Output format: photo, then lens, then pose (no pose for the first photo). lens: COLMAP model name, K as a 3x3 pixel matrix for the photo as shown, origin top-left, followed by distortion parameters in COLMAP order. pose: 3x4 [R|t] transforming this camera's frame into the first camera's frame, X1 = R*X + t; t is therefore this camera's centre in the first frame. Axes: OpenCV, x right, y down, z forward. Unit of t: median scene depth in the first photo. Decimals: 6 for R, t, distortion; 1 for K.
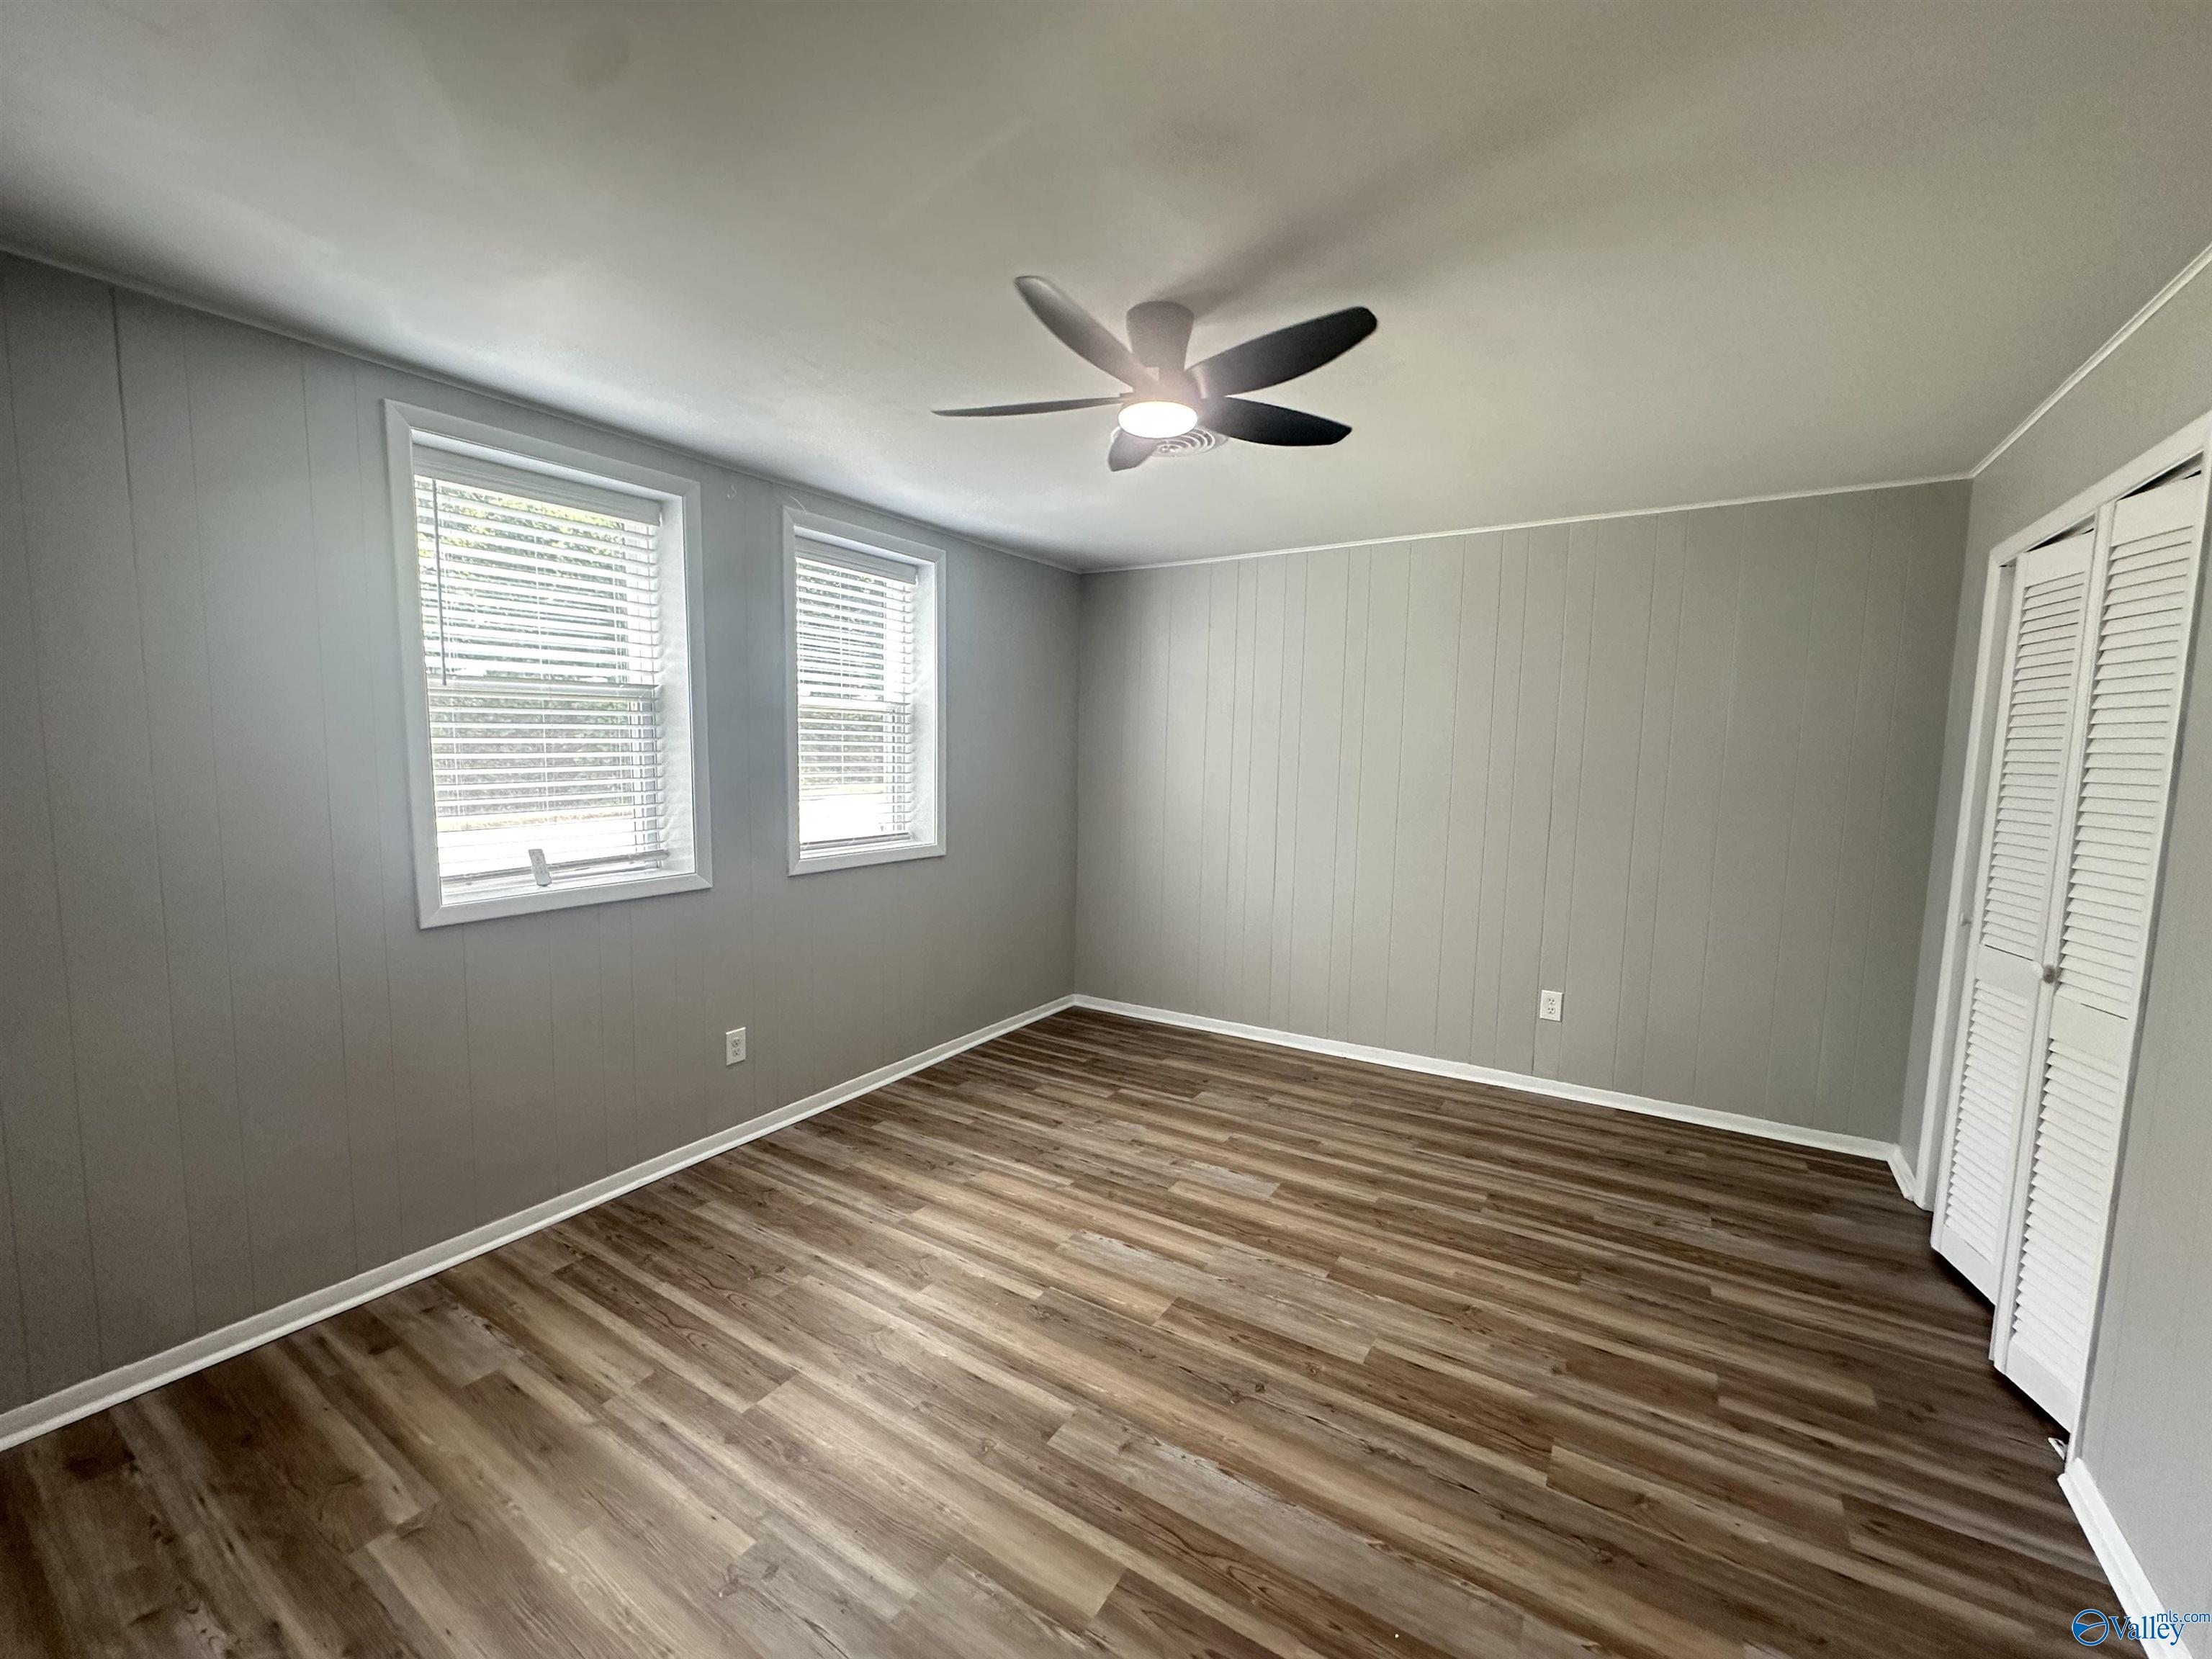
lens RADIAL K [[886.4, 0, 1103.8], [0, 886.4, 828.1], [0, 0, 1]] dist [-0.004337, 0.000802]
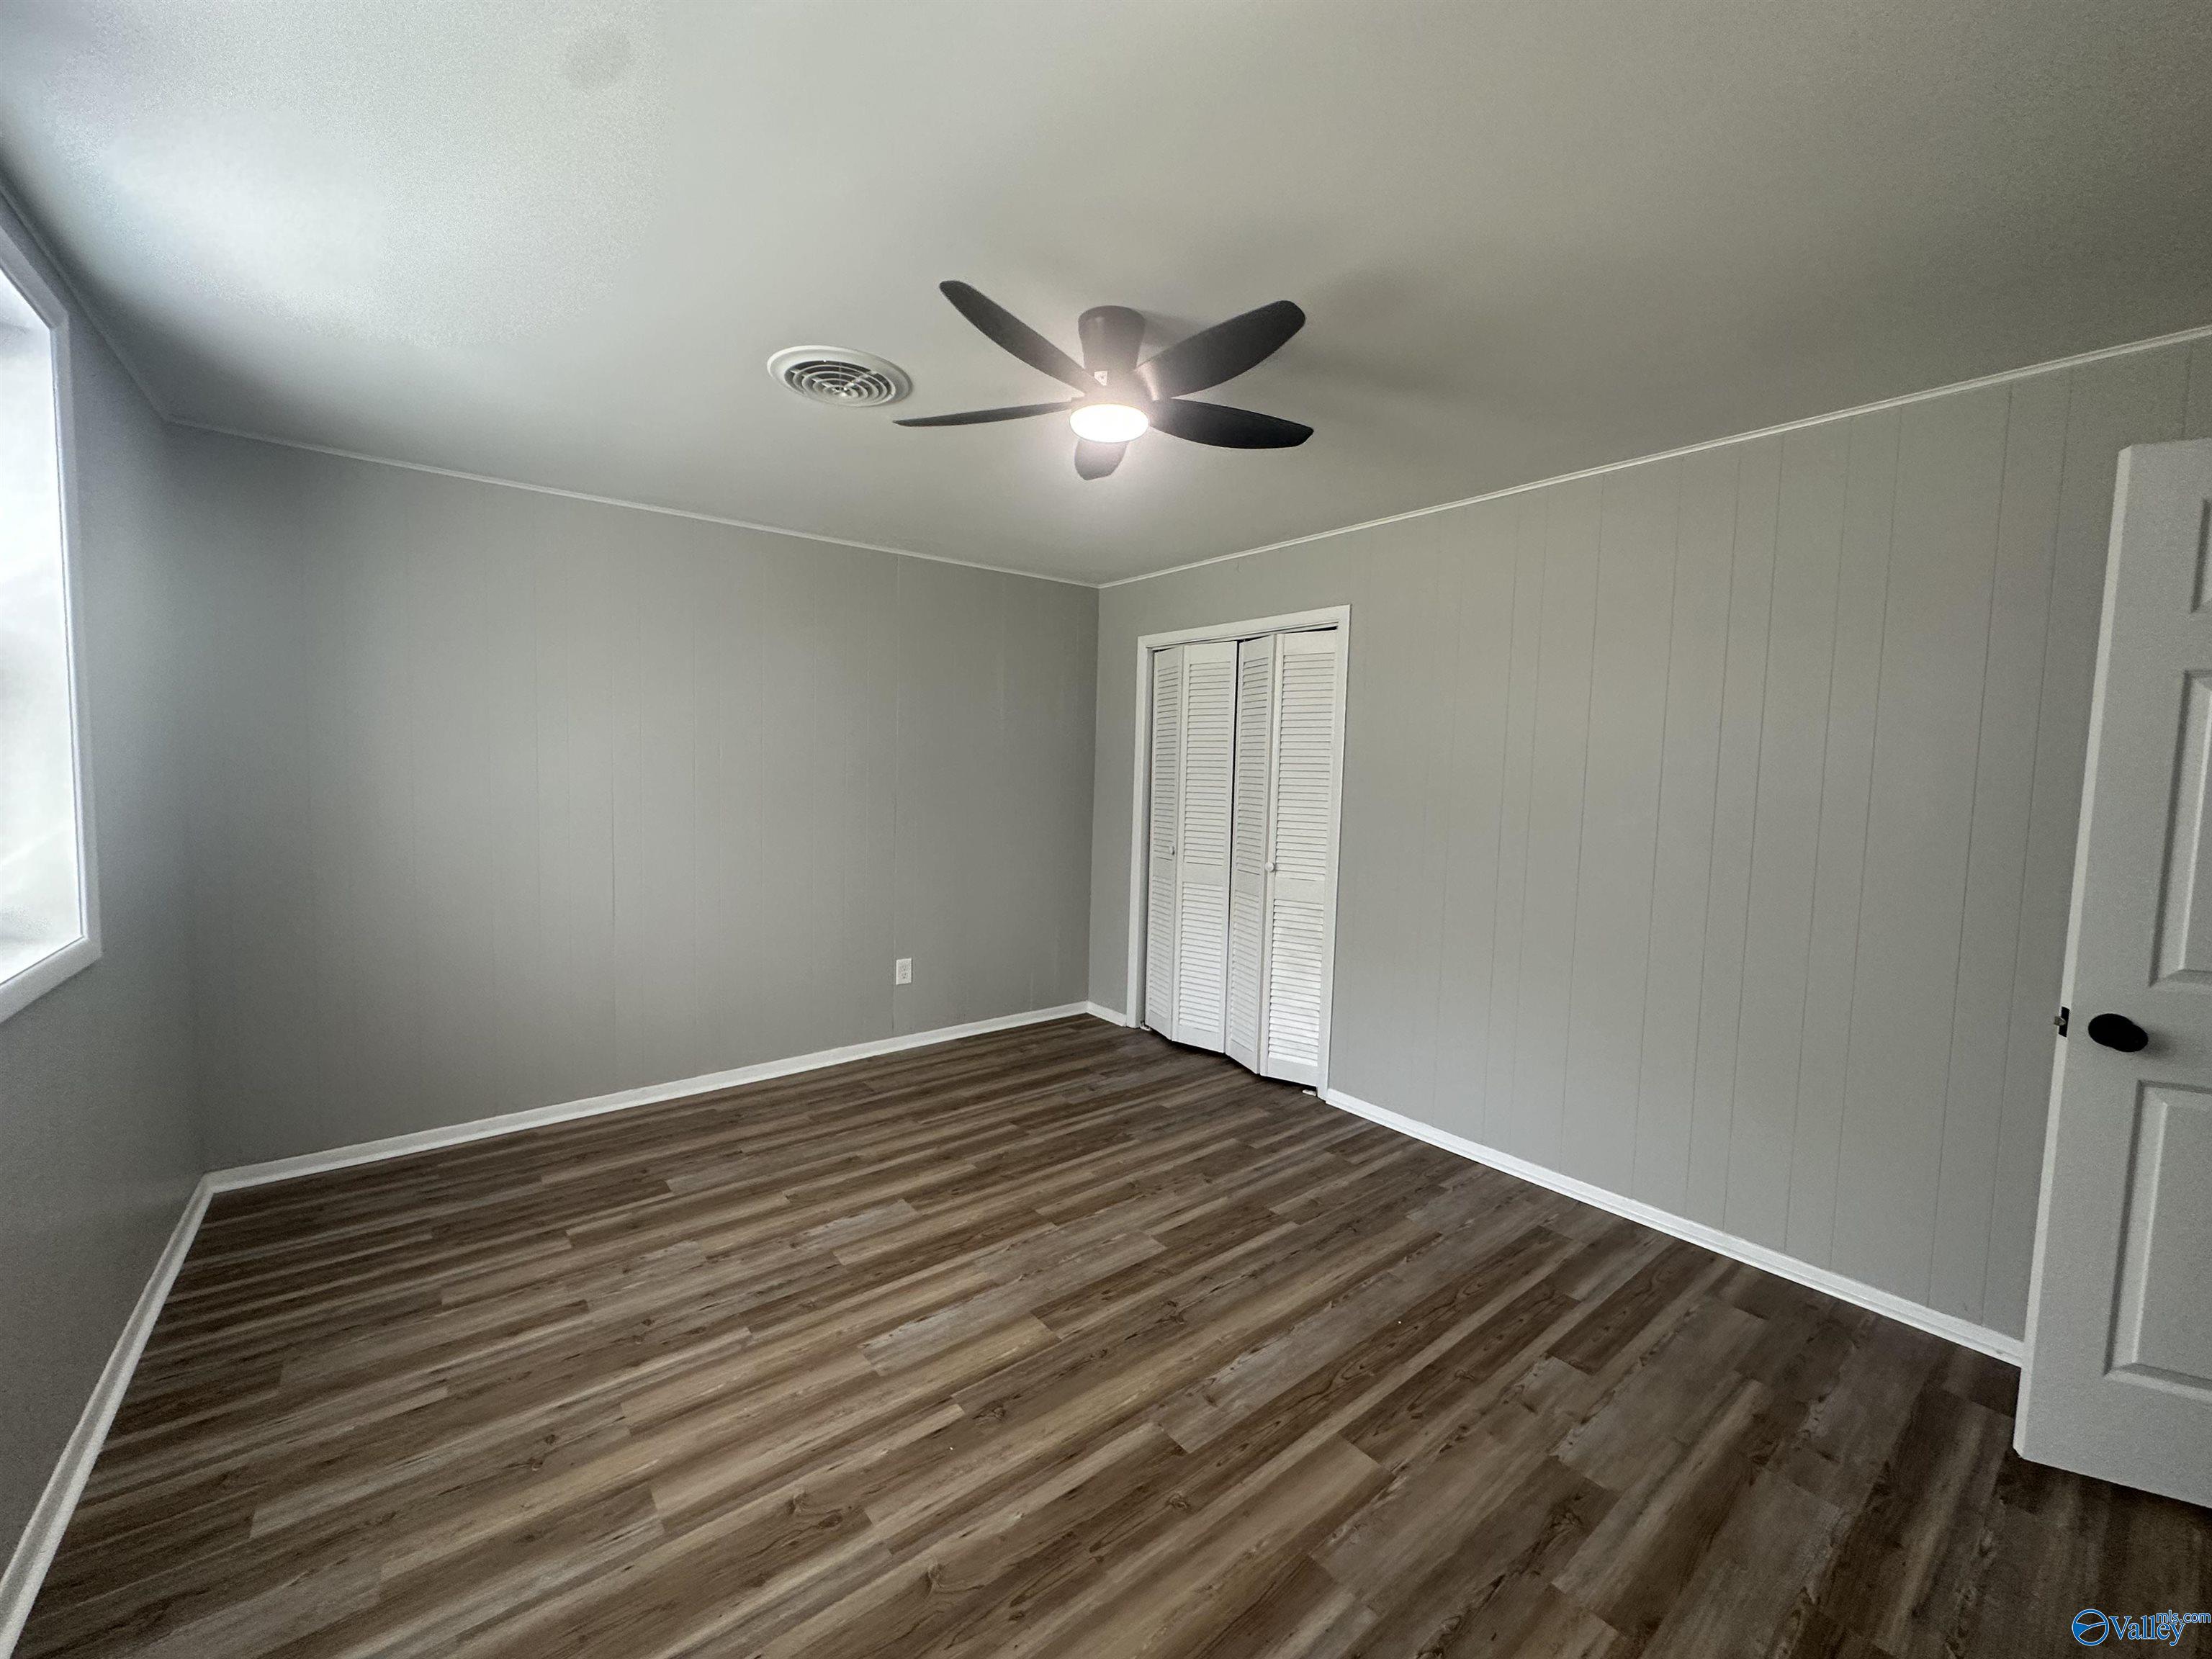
lens RADIAL K [[886.4, 0, 1103.8], [0, 886.4, 828.1], [0, 0, 1]] dist [-0.004337, 0.000802]
pose [[0.325719, -0.073625, 0.942596, -0.634685], [0.069417, 0.996135, 0.053819, -0.039420], [-0.942915, 0.047902, 0.329570, 0.475054]]
